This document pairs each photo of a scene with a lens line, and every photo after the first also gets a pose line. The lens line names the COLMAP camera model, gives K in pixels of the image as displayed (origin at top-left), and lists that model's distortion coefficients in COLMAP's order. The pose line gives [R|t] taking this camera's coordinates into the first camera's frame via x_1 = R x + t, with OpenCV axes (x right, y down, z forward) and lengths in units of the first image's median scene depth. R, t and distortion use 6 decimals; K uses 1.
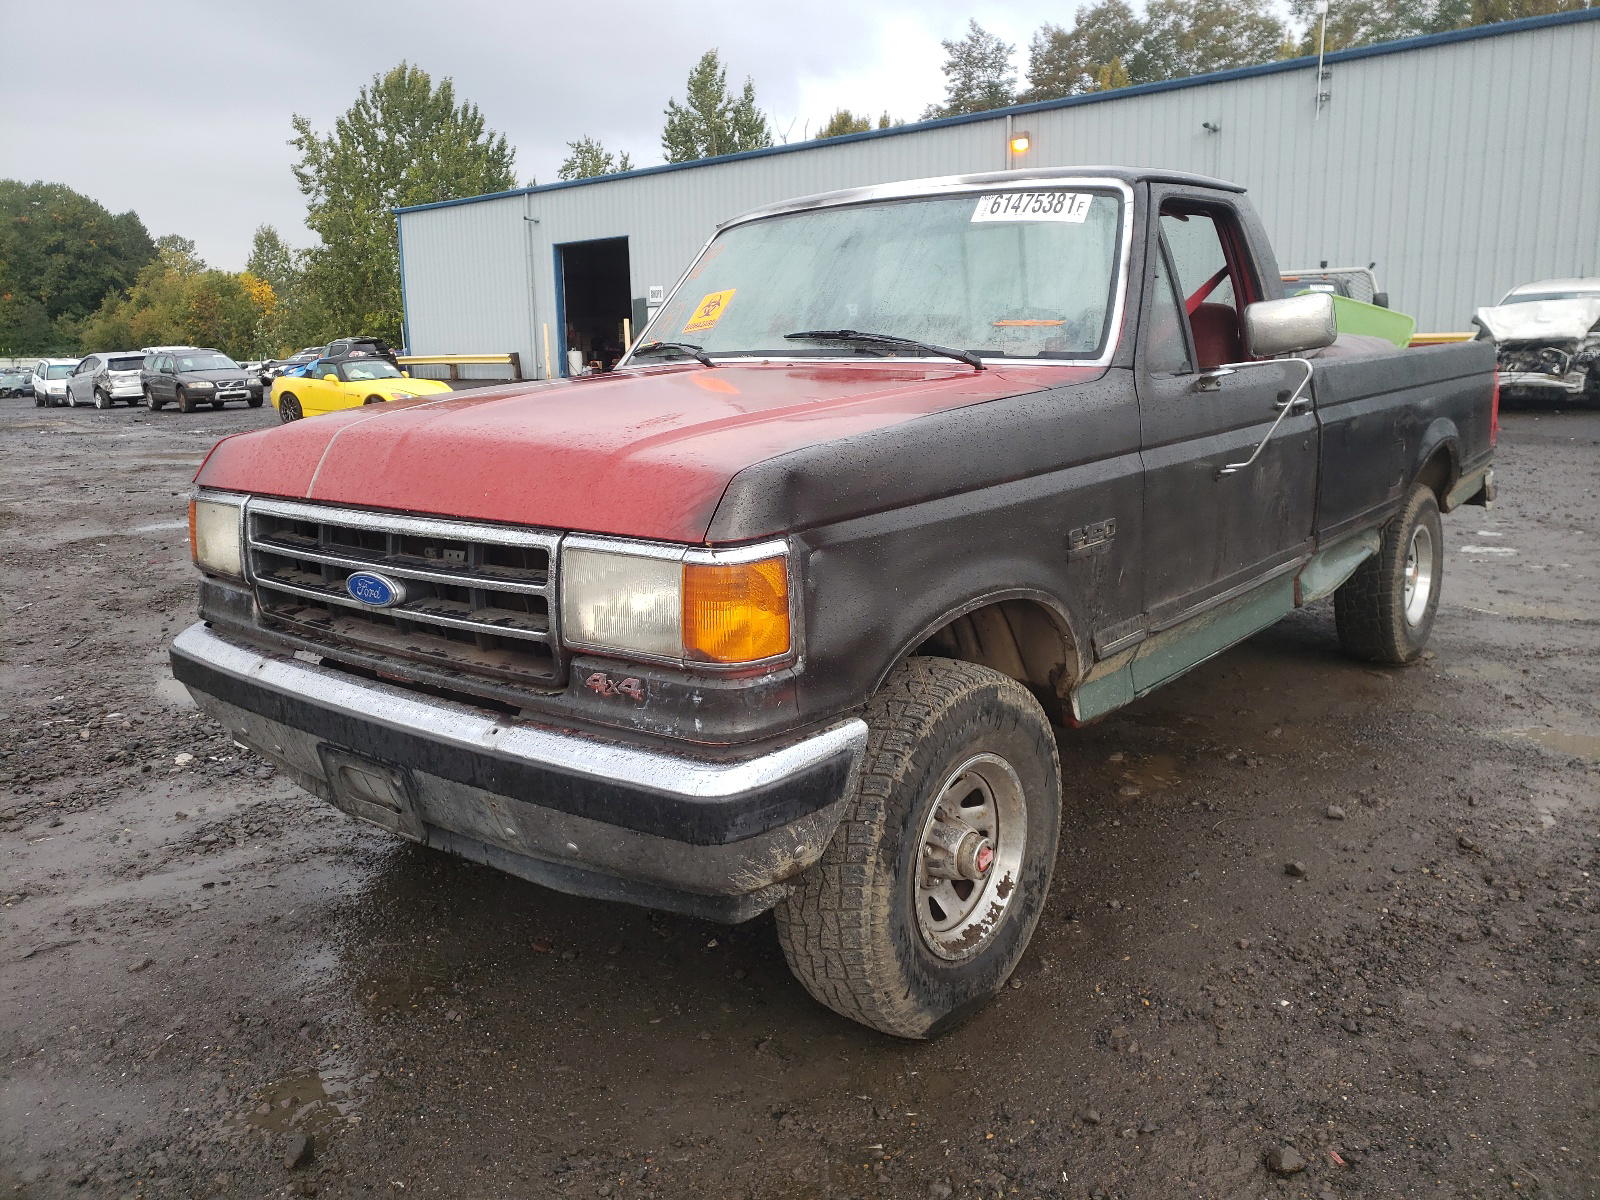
lens RADIAL K [[1217.2, 0, 796.3], [0, 1217.2, 591.4], [0, 0, 1]] dist [0.015469, -0.004955]
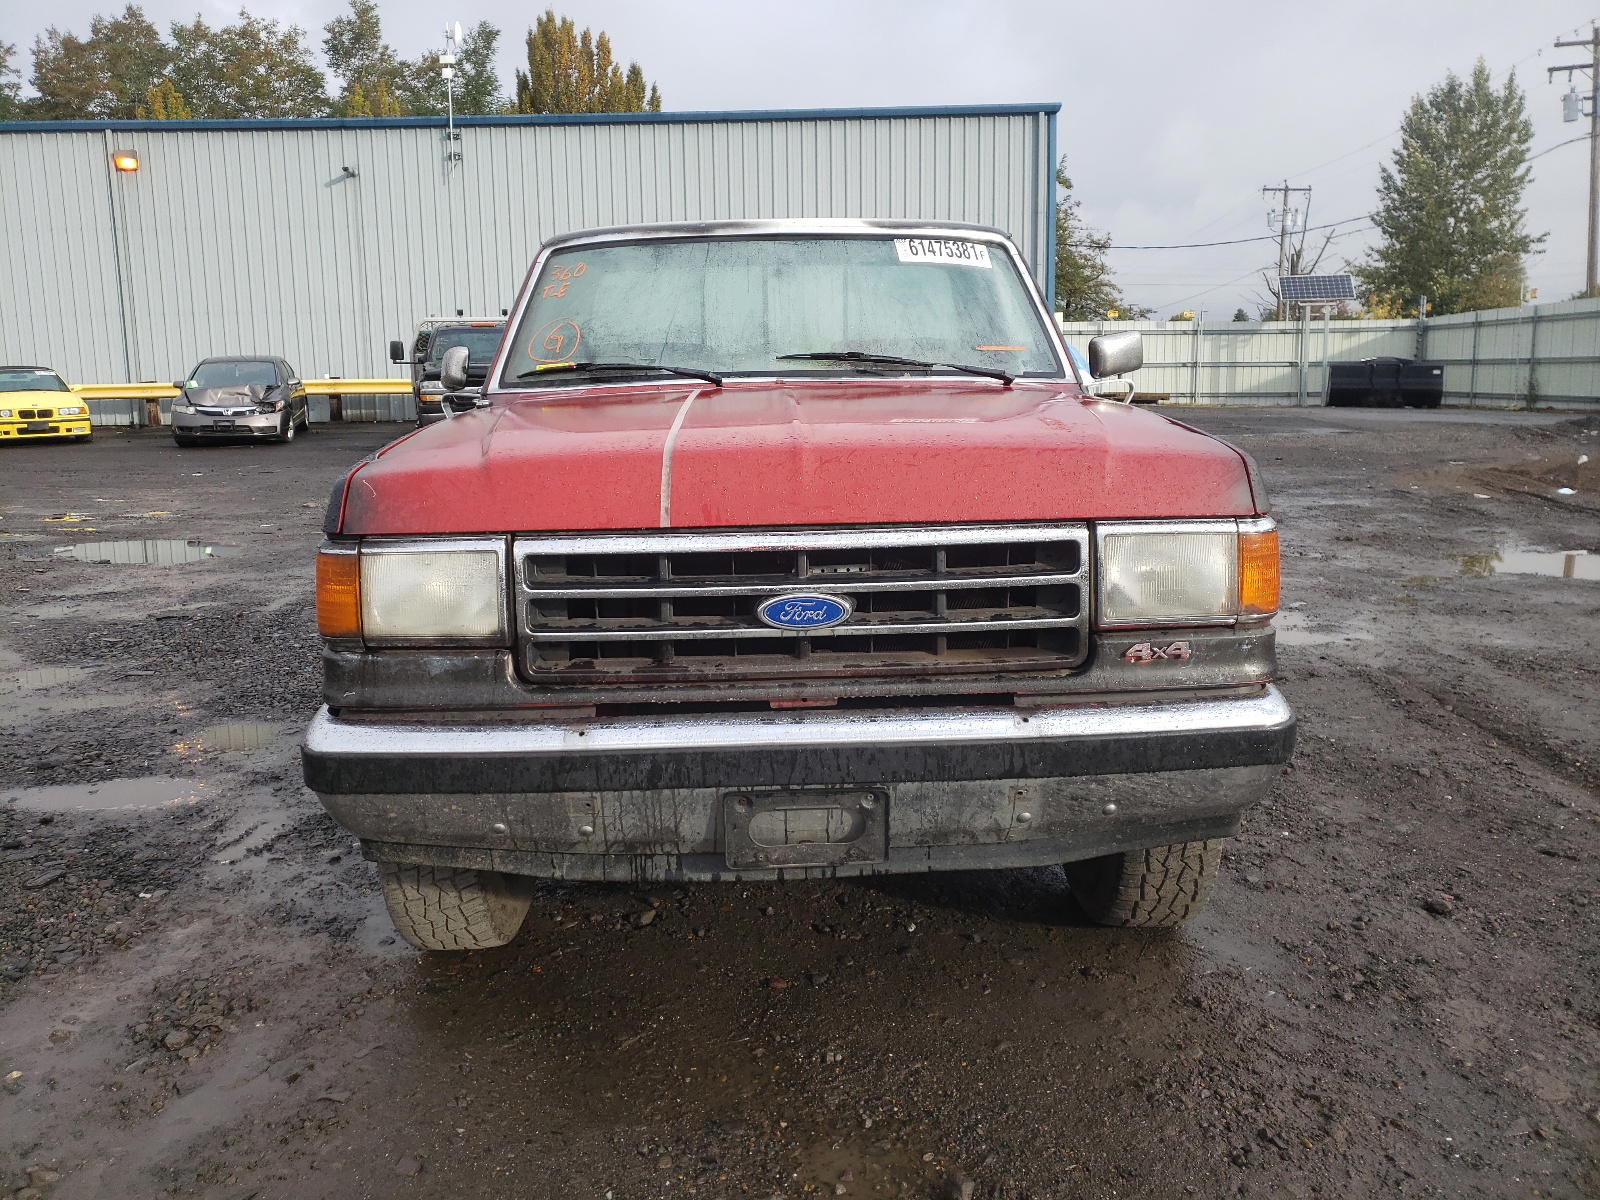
lens RADIAL K [[1217.2, 0, 802.3], [0, 1217.2, 596.1], [0, 0, 1]] dist [0.015469, -0.004955]
pose [[0.752386, -0.108098, 0.649792, -0.703549], [0.128448, 0.991583, 0.016228, -0.021622], [-0.646078, 0.071255, 0.759939, 0.213482]]
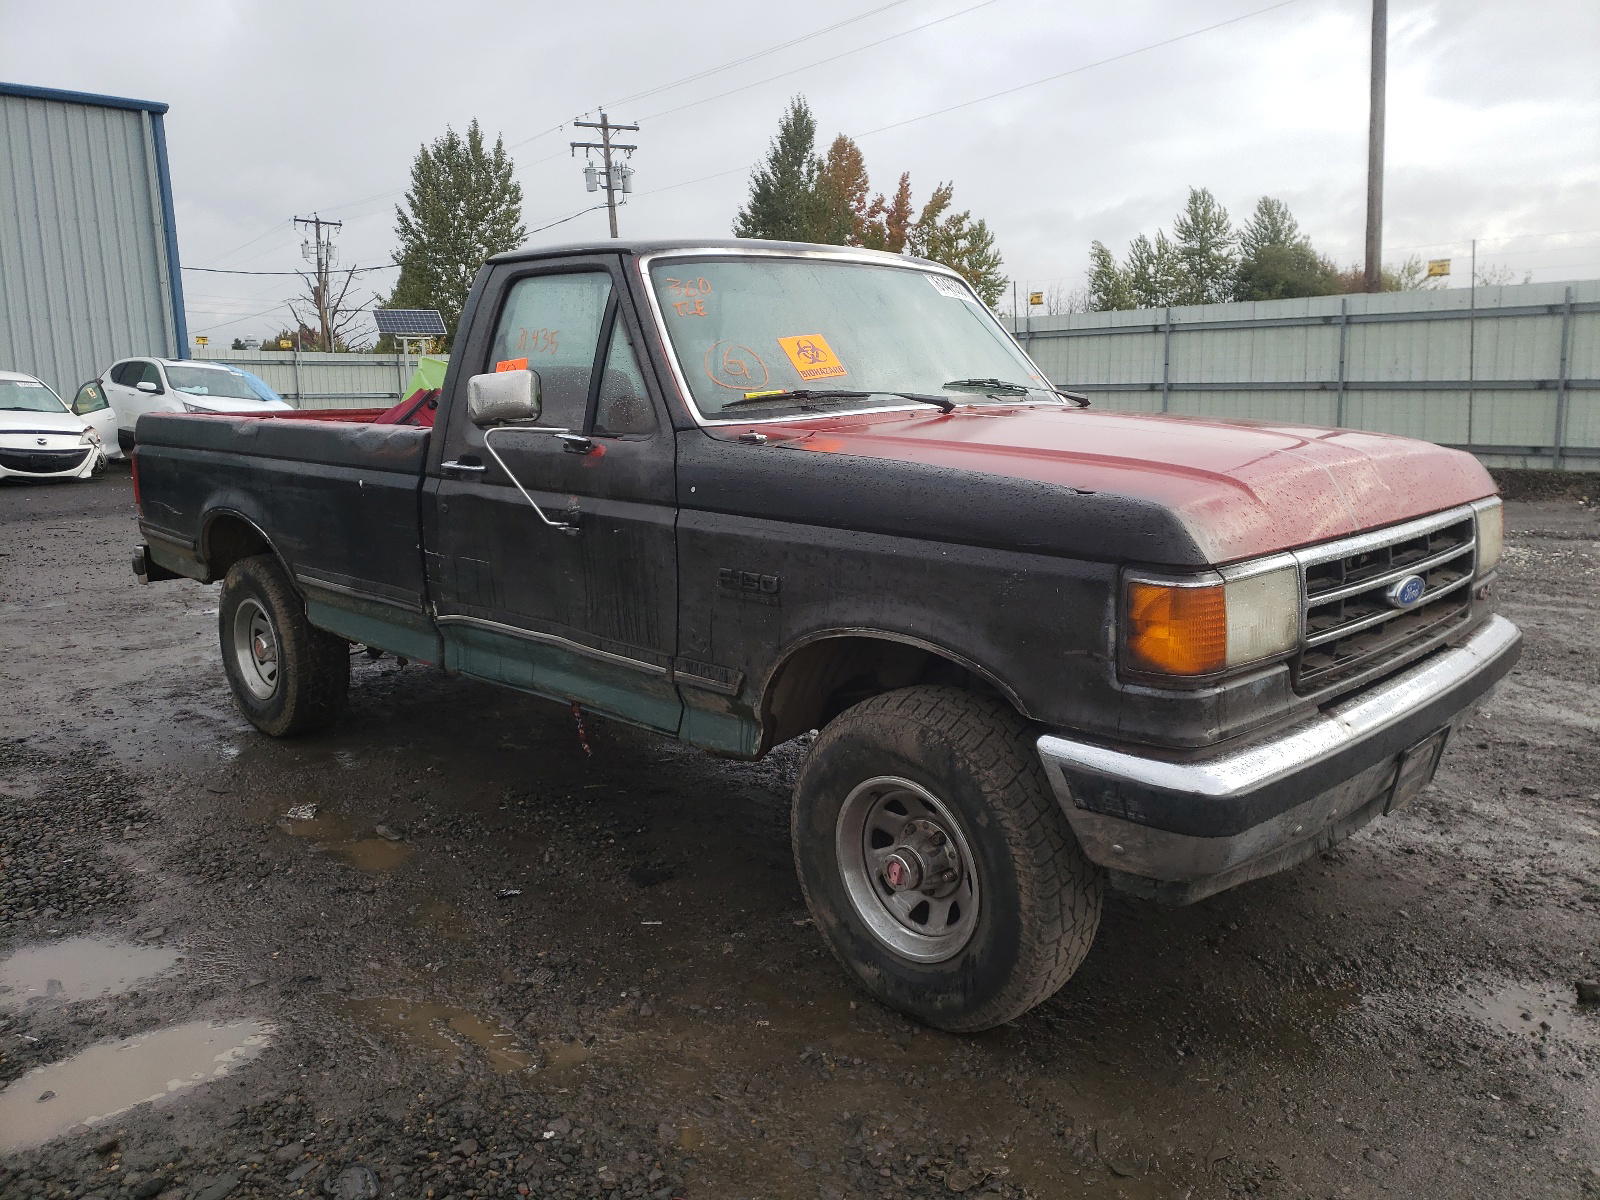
lens RADIAL K [[1217.2, 0, 815.3], [0, 1217.2, 610.0], [0, 0, 1]] dist [0.015469, -0.004955]
pose [[0.073208, -0.156652, 0.984937, -1.124147], [0.209147, 0.968038, 0.138418, -0.192812], [-0.975140, 0.195864, 0.103632, 1.052195]]
